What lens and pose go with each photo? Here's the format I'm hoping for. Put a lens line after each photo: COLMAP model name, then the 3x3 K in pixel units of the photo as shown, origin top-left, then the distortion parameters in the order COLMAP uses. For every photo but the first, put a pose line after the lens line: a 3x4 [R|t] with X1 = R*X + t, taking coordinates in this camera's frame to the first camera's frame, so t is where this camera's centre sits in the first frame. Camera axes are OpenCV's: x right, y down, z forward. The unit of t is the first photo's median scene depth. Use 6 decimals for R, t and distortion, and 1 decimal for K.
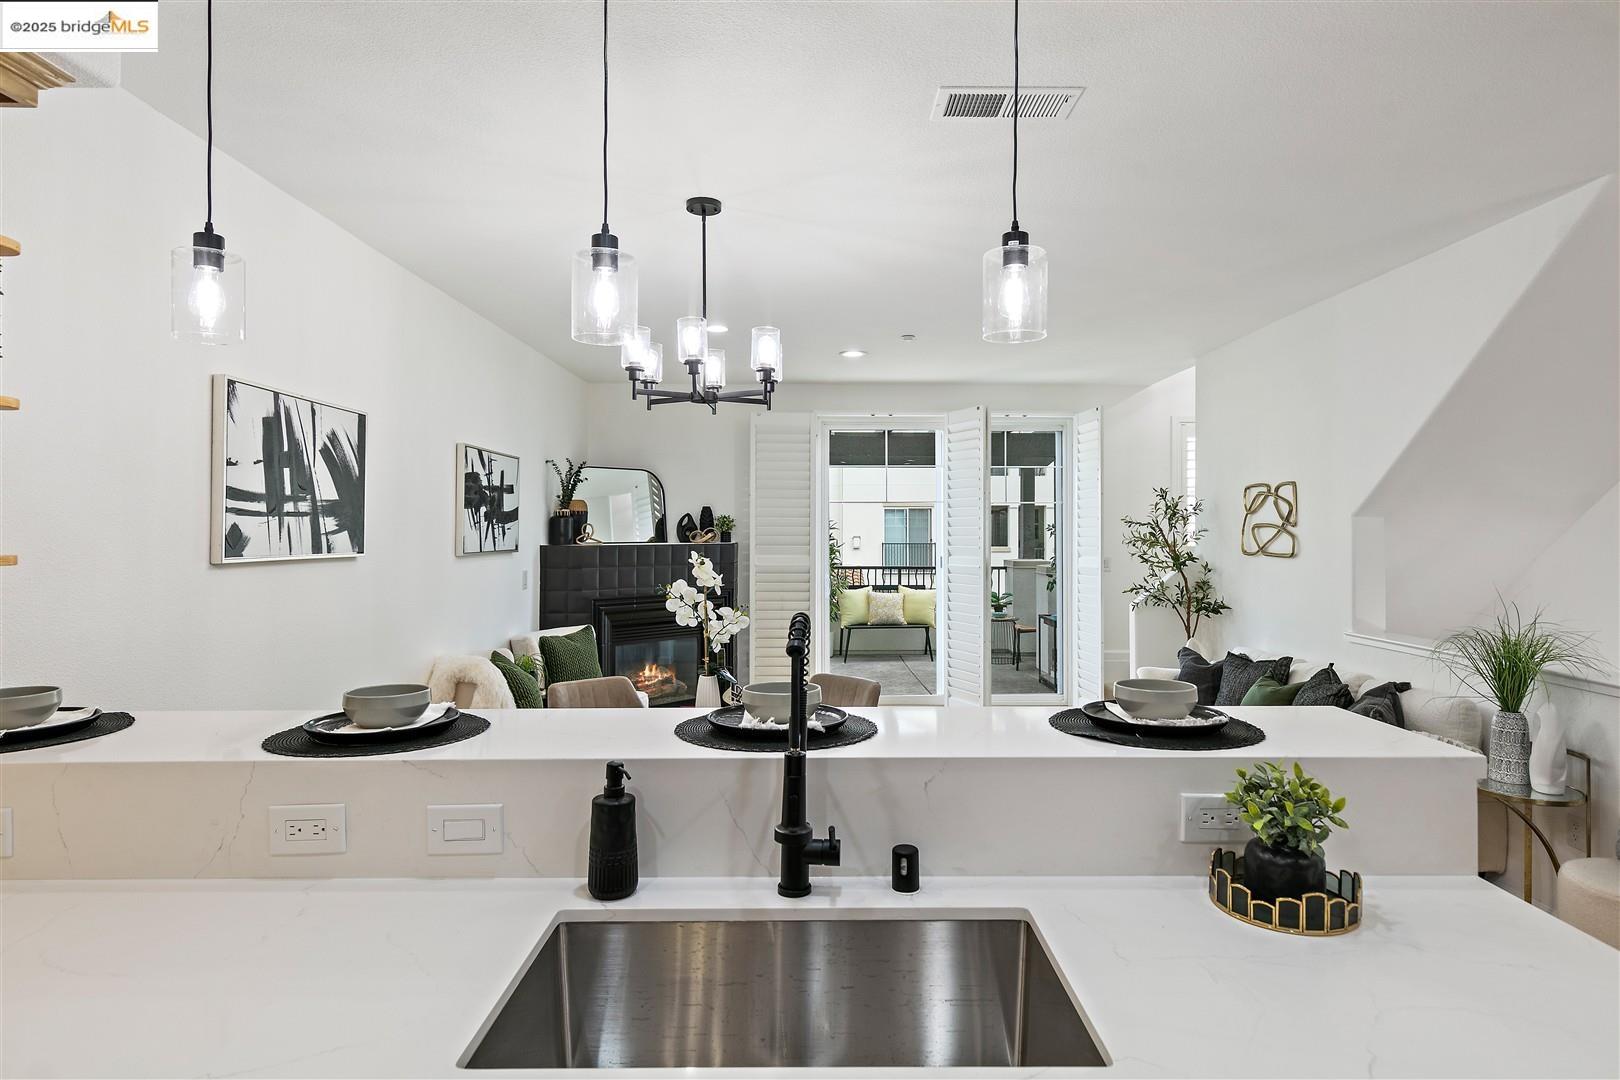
lens RADIAL K [[884.6, 0, 802.1], [0, 884.6, 536.2], [0, 0, 1]] dist [-0.045674, -0.000434]
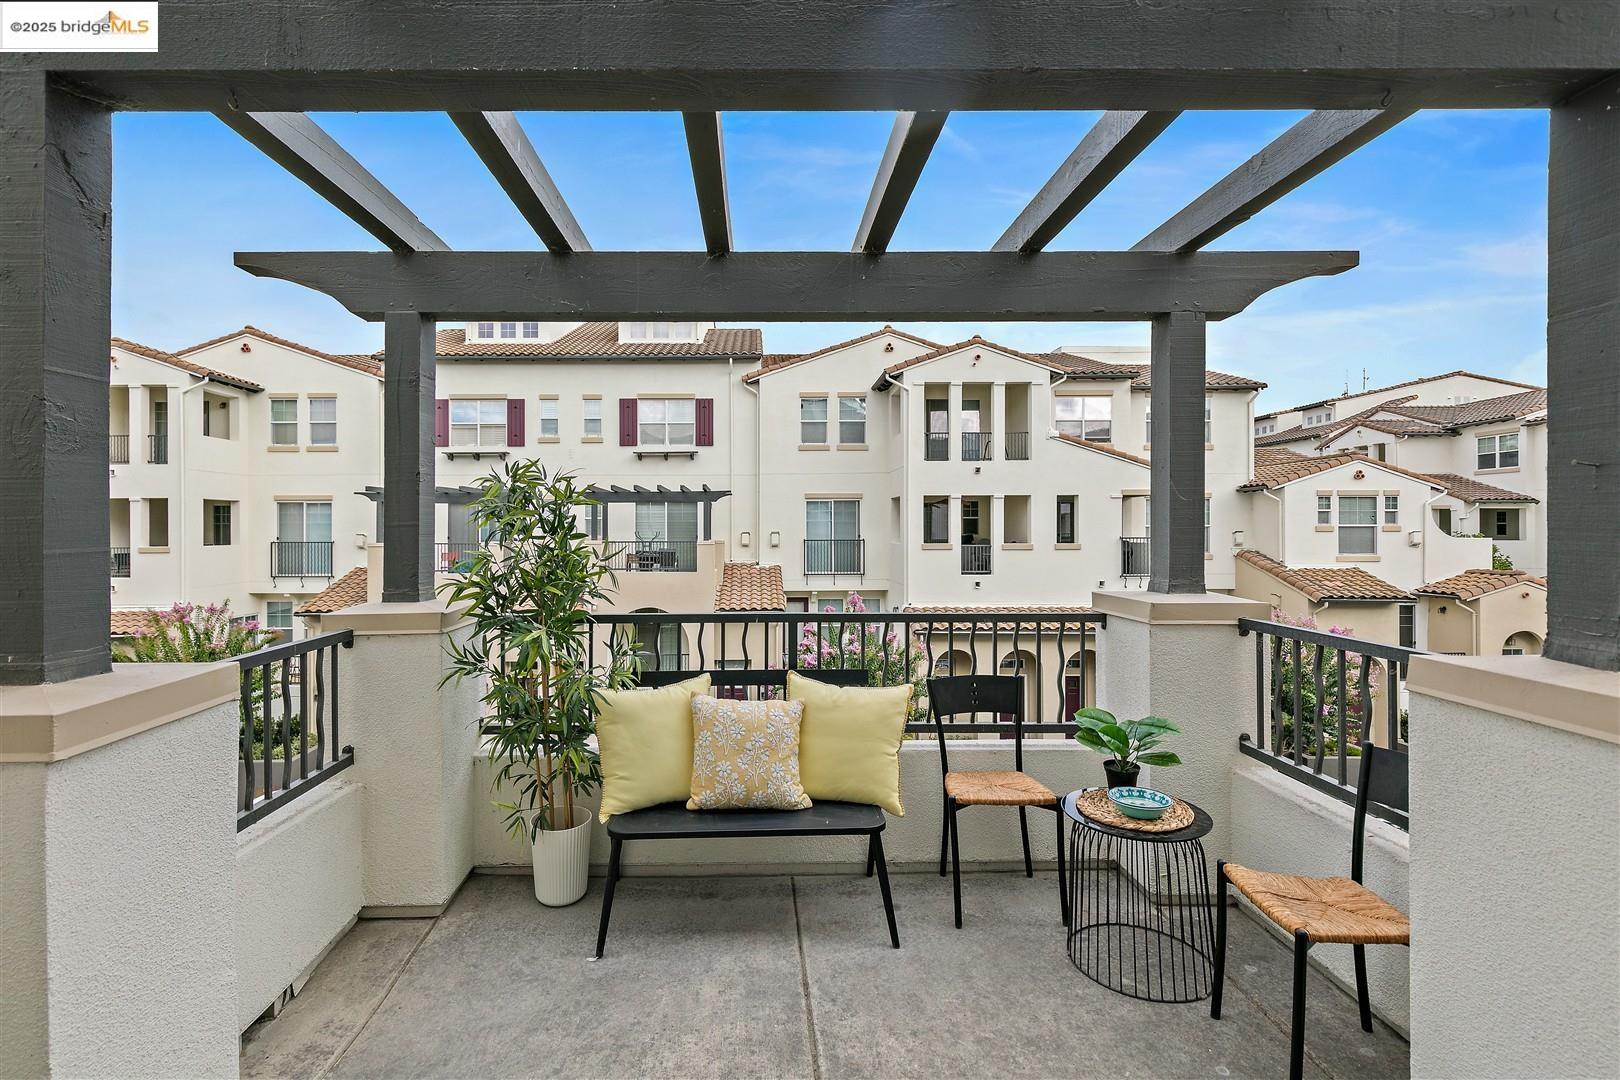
lens RADIAL K [[748.1, 0, 765.0], [0, 748.1, 529.8], [0, 0, 1]] dist [0.017413, -0.003717]
pose [[0.999739, 0.000799, 0.022841, 0.093397], [-0.000704, 0.999991, -0.004183, 0.003045], [-0.022844, 0.004165, 0.999730, 0.715561]]
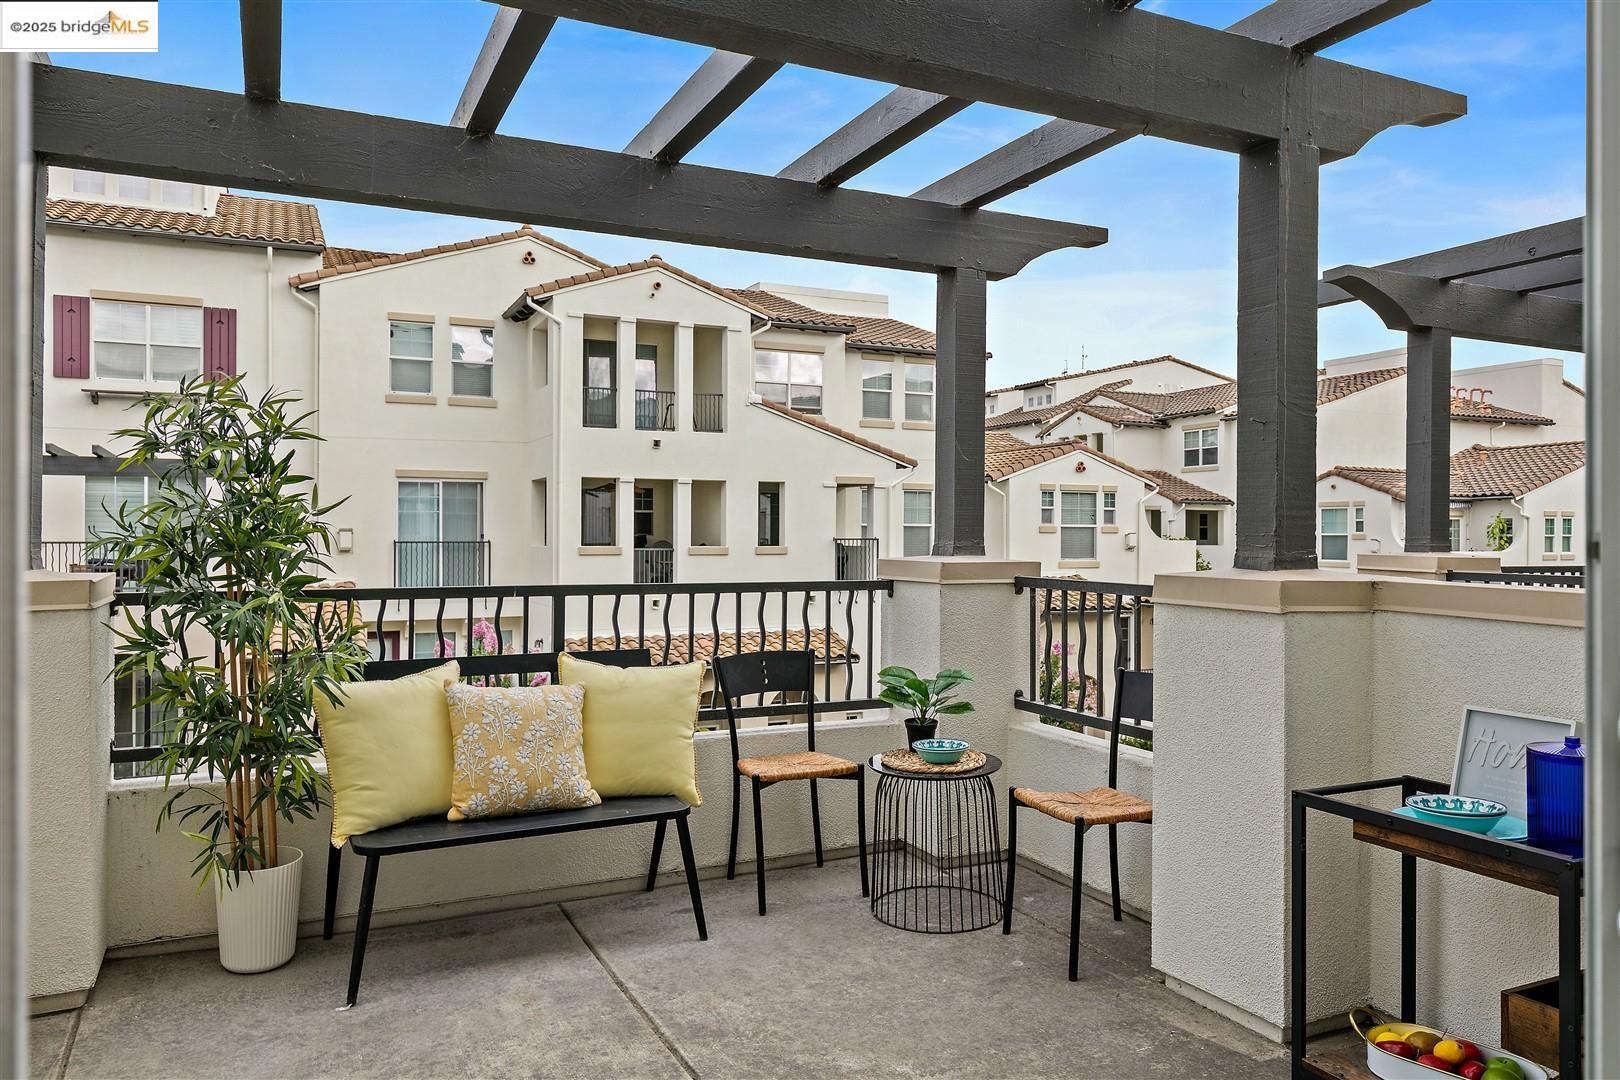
lens RADIAL K [[1126.7, 0, 808.3], [0, 1126.7, 537.1], [0, 0, 1]] dist [0.011836, -0.000025]
pose [[0.897125, 0.005407, 0.441744, 0.023352], [-0.003861, 0.999983, -0.004397, 0.020425], [-0.441760, 0.002239, 0.897131, 0.649429]]
